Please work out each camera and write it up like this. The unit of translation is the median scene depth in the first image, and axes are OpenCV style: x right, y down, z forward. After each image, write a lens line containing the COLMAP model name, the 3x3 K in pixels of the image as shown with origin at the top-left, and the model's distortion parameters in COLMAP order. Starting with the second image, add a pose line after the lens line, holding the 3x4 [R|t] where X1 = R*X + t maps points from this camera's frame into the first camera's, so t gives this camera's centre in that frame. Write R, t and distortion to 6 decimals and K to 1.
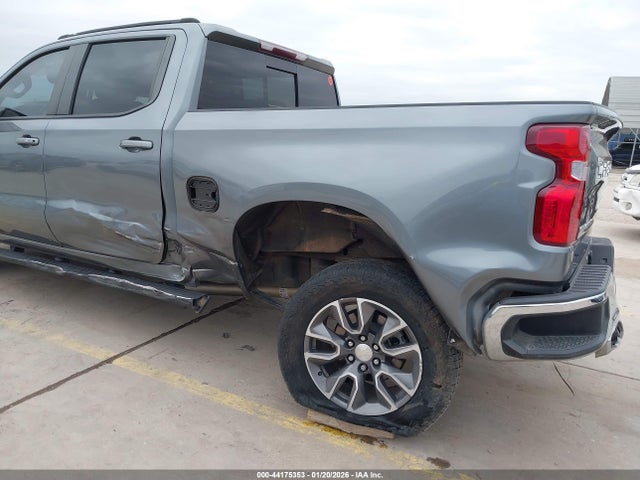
lens RADIAL K [[495.4, 0, 319.1], [0, 495.4, 240.9], [0, 0, 1]] dist [0.004370, -0.002734]
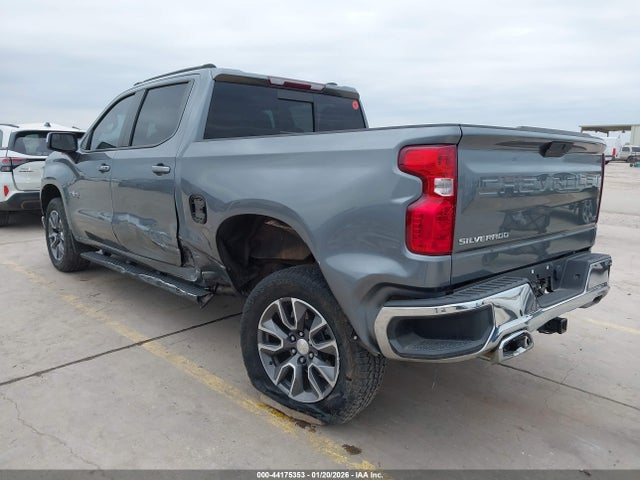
lens RADIAL K [[495.4, 0, 319.4], [0, 495.4, 241.6], [0, 0, 1]] dist [0.004370, -0.002734]
pose [[0.960948, 0.017769, -0.276159, 0.400208], [-0.026784, 0.999223, -0.028910, 0.013472], [0.275431, 0.035177, 0.960677, -0.087327]]
